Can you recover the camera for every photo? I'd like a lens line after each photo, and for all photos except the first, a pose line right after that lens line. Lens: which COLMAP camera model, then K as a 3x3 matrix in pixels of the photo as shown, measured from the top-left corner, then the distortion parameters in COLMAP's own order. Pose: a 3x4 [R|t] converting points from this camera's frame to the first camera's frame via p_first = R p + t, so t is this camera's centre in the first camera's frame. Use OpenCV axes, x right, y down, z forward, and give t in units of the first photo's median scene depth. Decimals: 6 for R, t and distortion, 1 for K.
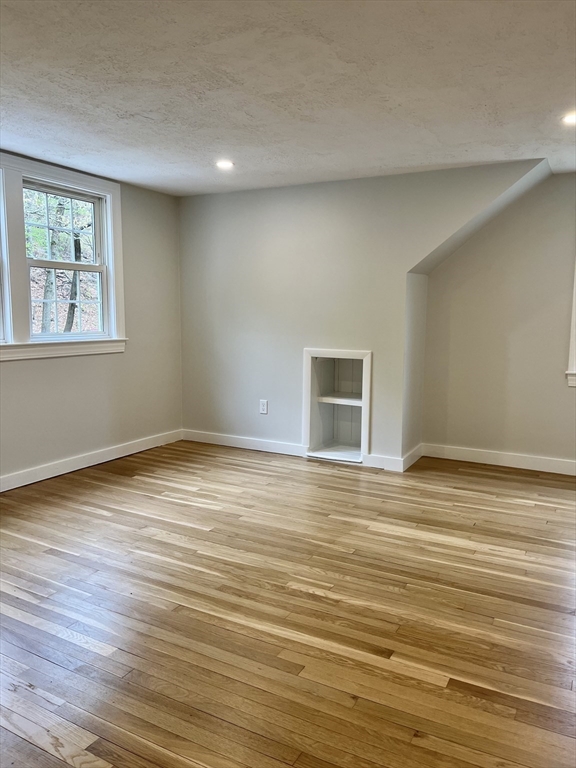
lens RADIAL K [[581.7, 0, 288.0], [0, 581.7, 384.0], [0, 0, 1]] dist [0.058761, -0.077746]
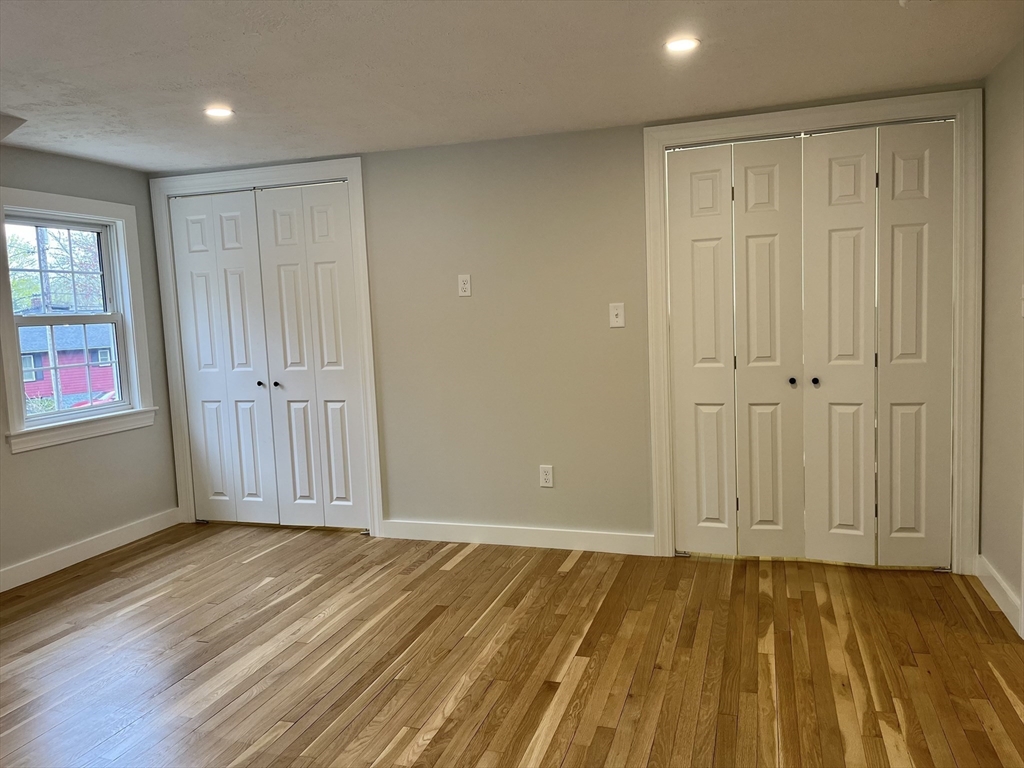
lens RADIAL K [[775.6, 0, 512.0], [0, 775.6, 384.0], [0, 0, 1]] dist [0.058761, -0.077746]
pose [[-0.184873, -0.099438, 0.977719, -0.842479], [0.157623, 0.978988, 0.129372, -0.167686], [-0.970040, 0.178028, -0.165315, 0.966888]]
